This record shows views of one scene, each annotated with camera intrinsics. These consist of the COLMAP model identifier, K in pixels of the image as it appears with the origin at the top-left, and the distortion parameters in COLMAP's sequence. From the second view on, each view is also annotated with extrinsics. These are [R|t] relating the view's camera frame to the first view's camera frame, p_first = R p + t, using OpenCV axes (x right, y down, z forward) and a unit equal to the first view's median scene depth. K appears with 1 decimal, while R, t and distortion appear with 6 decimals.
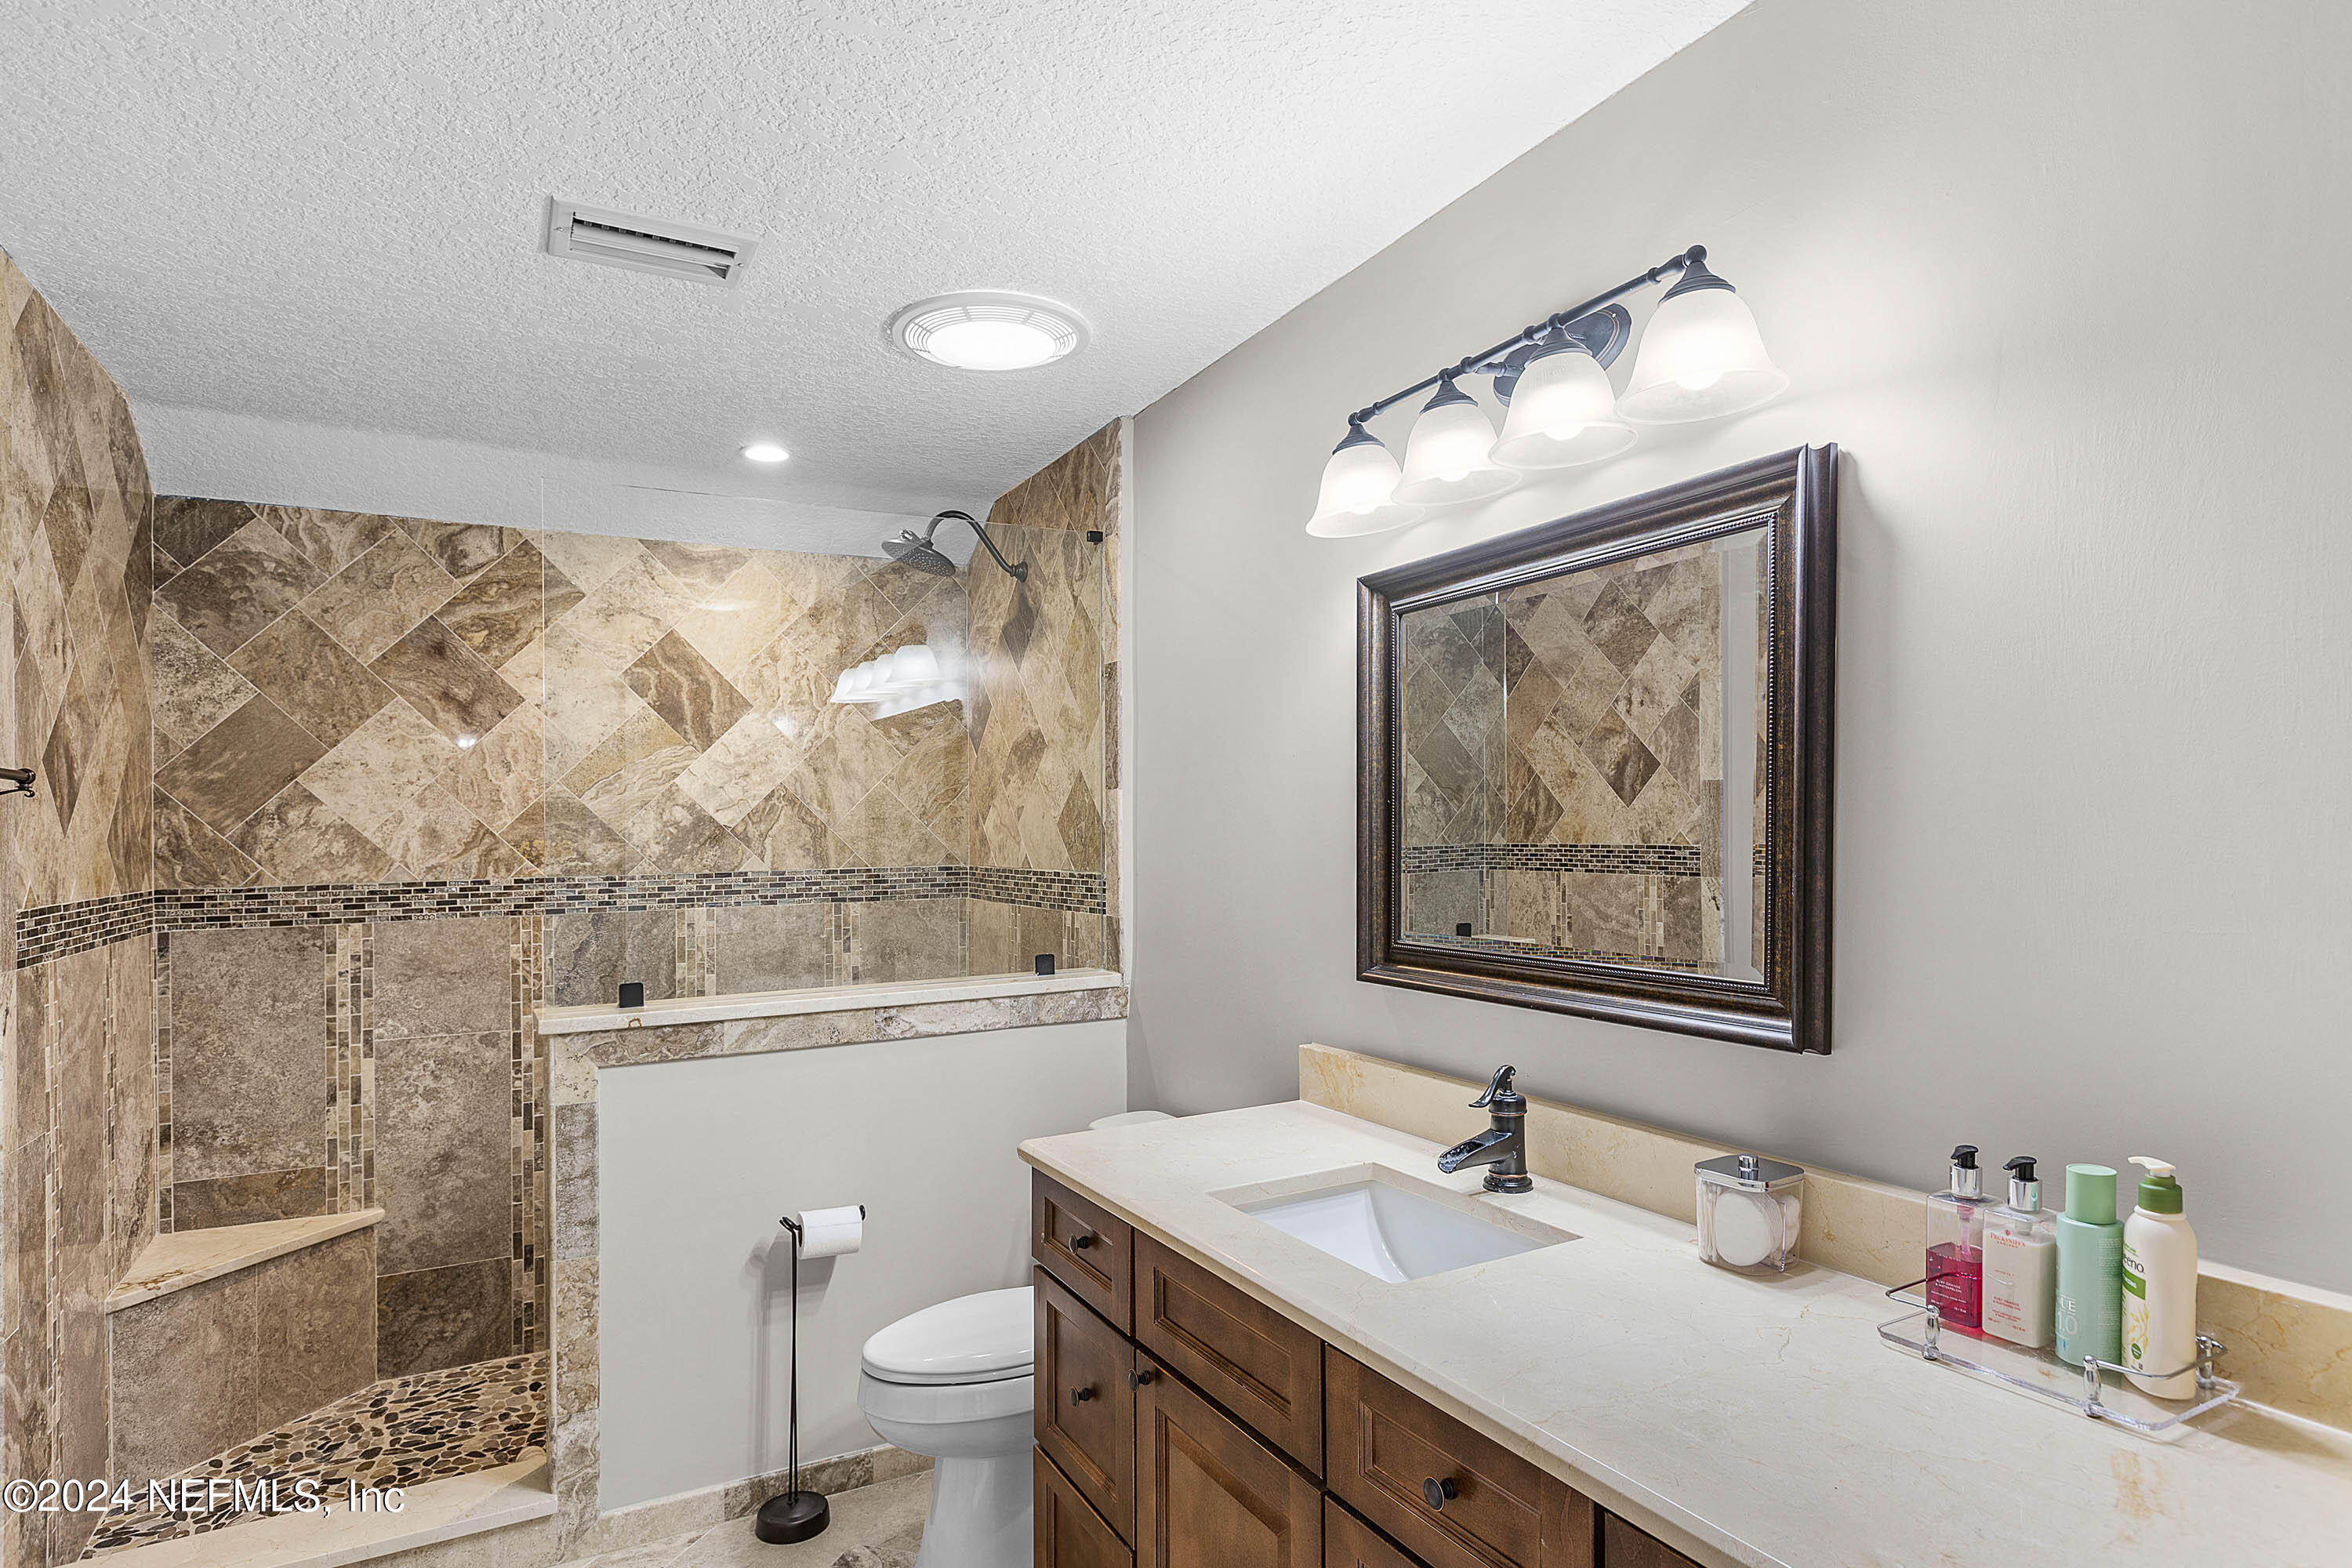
lens RADIAL K [[1278.6, 0, 1244.2], [0, 1278.6, 820.4], [0, 0, 1]] dist [0.003185, -0.003658]
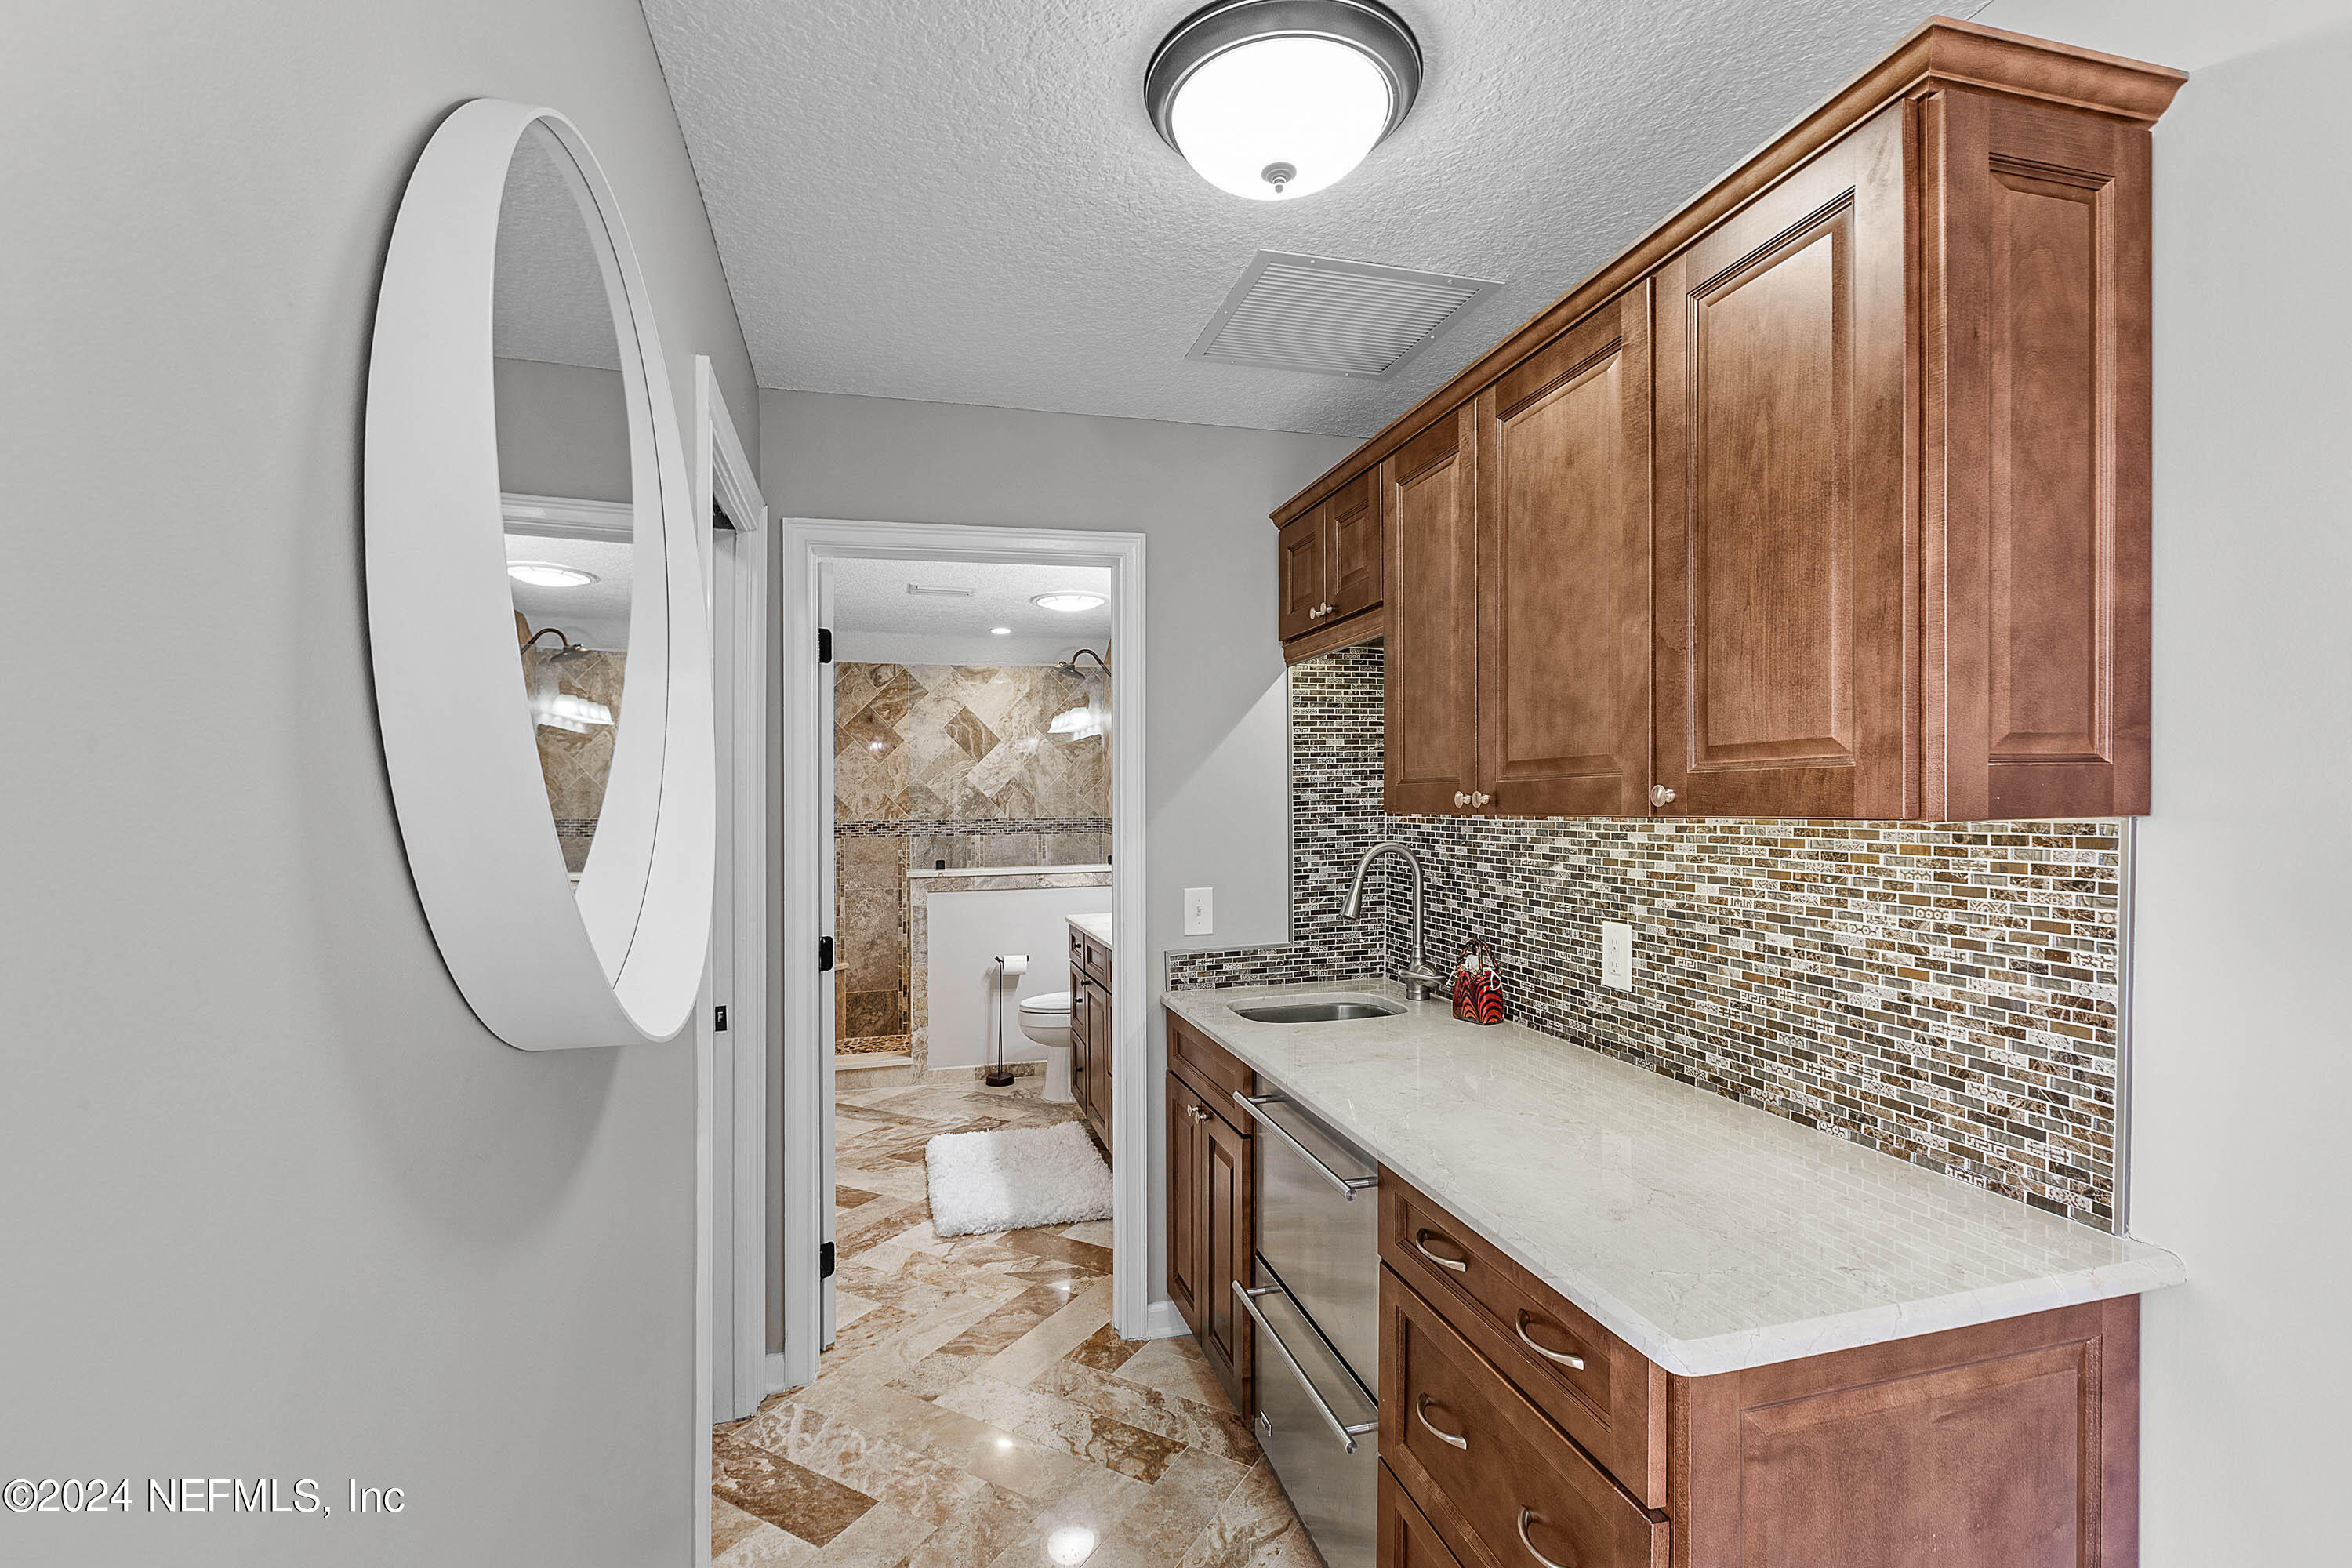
lens RADIAL K [[1060.6, 0, 1172.0], [0, 1060.6, 793.8], [0, 0, 1]] dist [-0.003382, 0.000209]
pose [[0.963771, 0.002485, -0.266721, 0.379832], [-0.002669, 0.999996, -0.000329, -0.001716], [0.266719, 0.001029, 0.963774, -0.653871]]
